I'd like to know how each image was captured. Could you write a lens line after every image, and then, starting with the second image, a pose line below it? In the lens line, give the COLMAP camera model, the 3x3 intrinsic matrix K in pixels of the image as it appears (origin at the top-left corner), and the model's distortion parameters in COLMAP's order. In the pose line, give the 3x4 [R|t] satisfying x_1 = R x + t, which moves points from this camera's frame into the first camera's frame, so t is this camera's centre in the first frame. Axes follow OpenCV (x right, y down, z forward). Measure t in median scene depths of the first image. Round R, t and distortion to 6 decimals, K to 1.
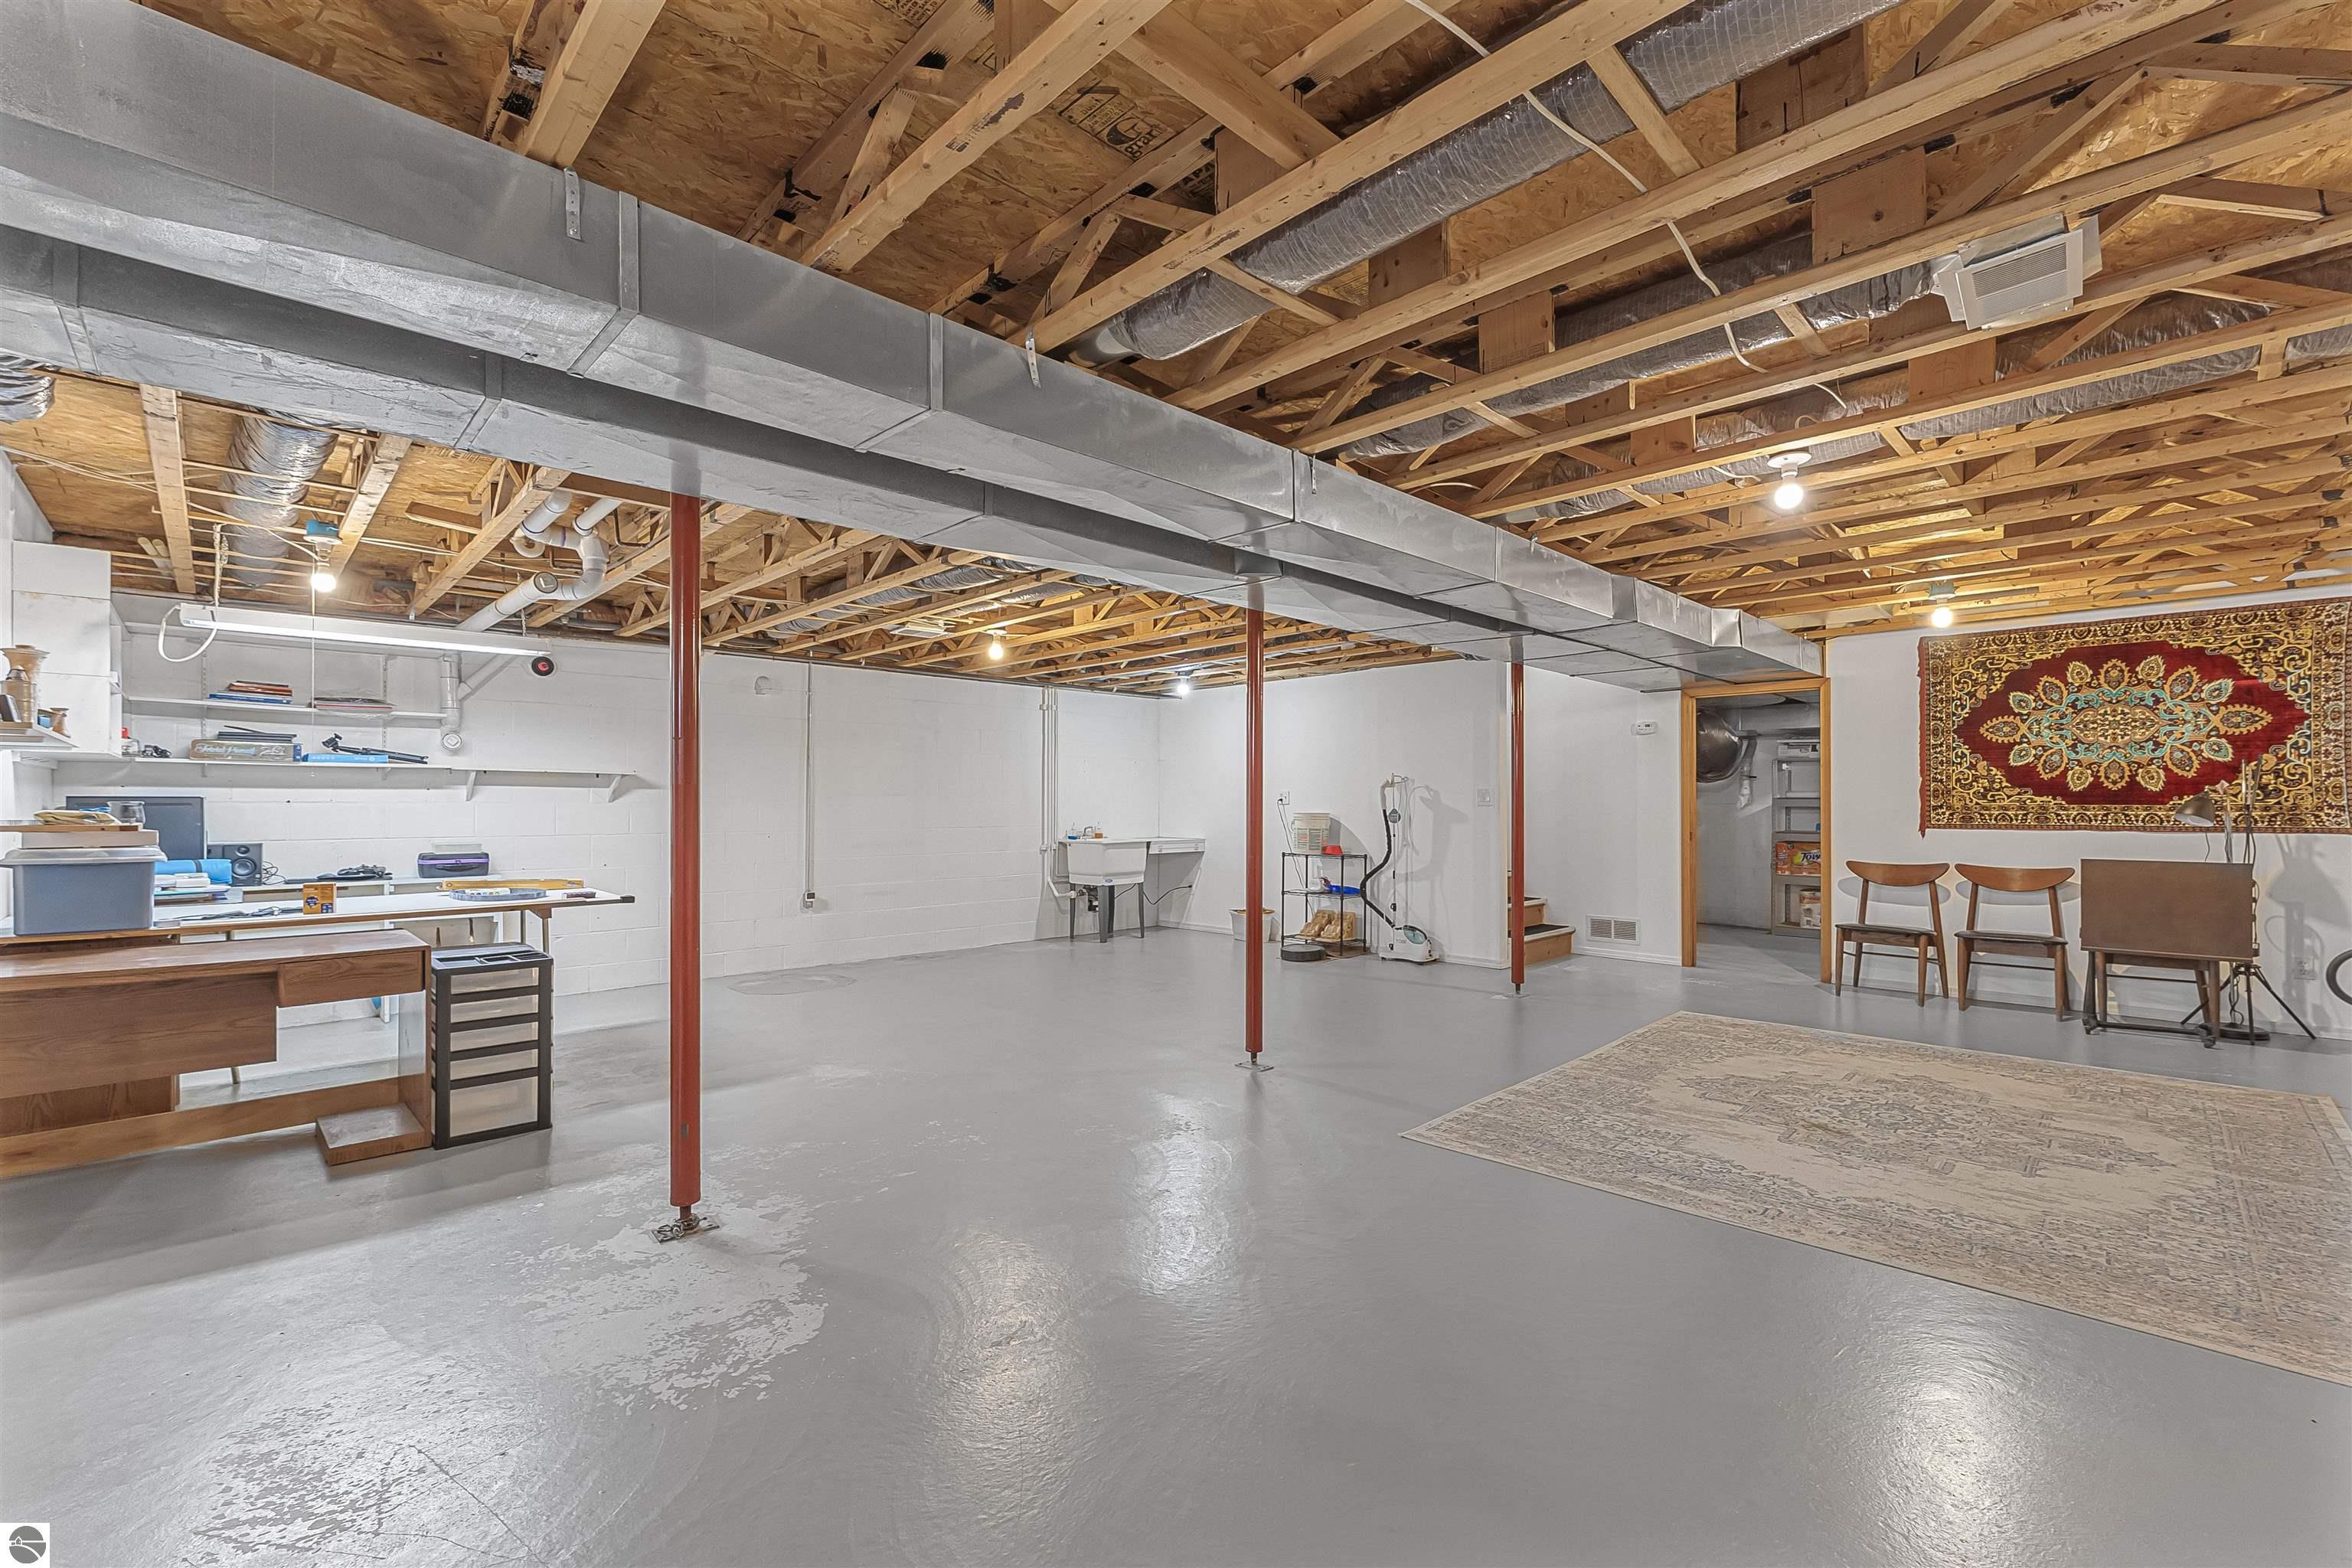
lens RADIAL K [[967.0, 0, 1175.6], [0, 967.0, 794.6], [0, 0, 1]] dist [-0.002352, -0.000295]
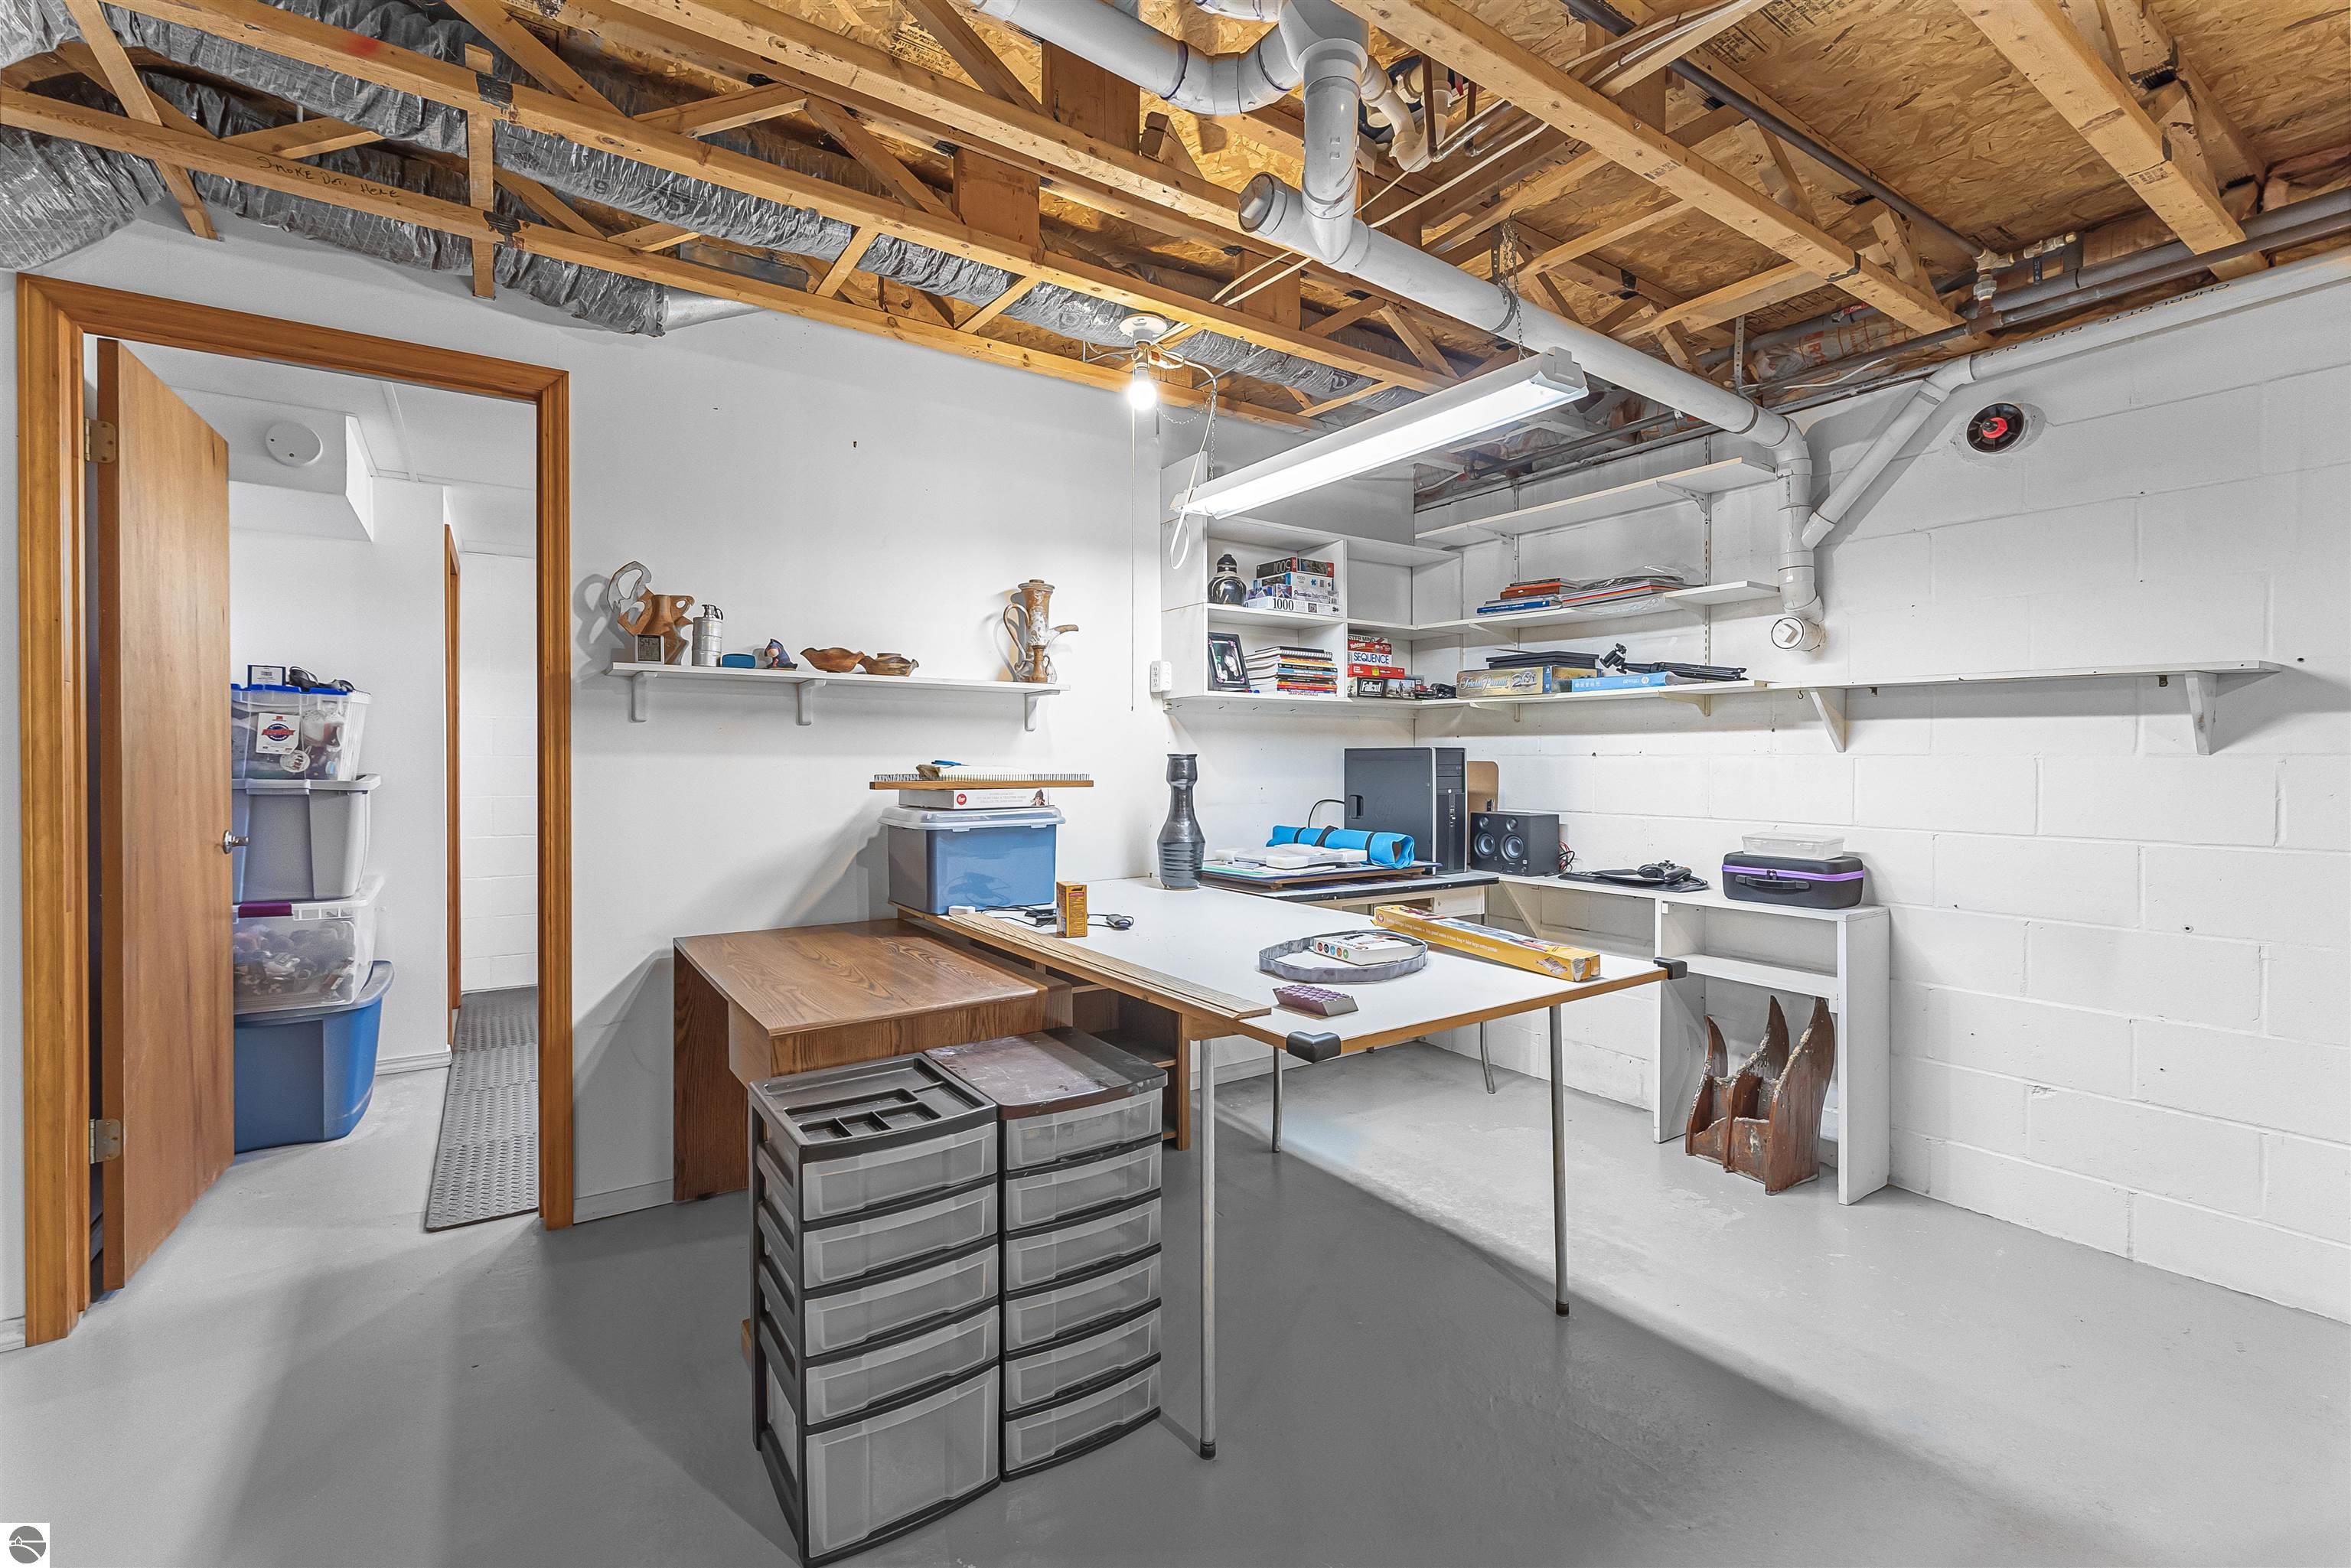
lens RADIAL K [[1023.3, 0, 1175.5], [0, 1023.3, 784.0], [0, 0, 1]] dist [-0.000246, 0.000002]
pose [[-0.186373, 0.026321, -0.982126, -0.165676], [0.009197, 0.999644, 0.025046, 0.007054], [0.982436, -0.004365, -0.186549, 0.796369]]
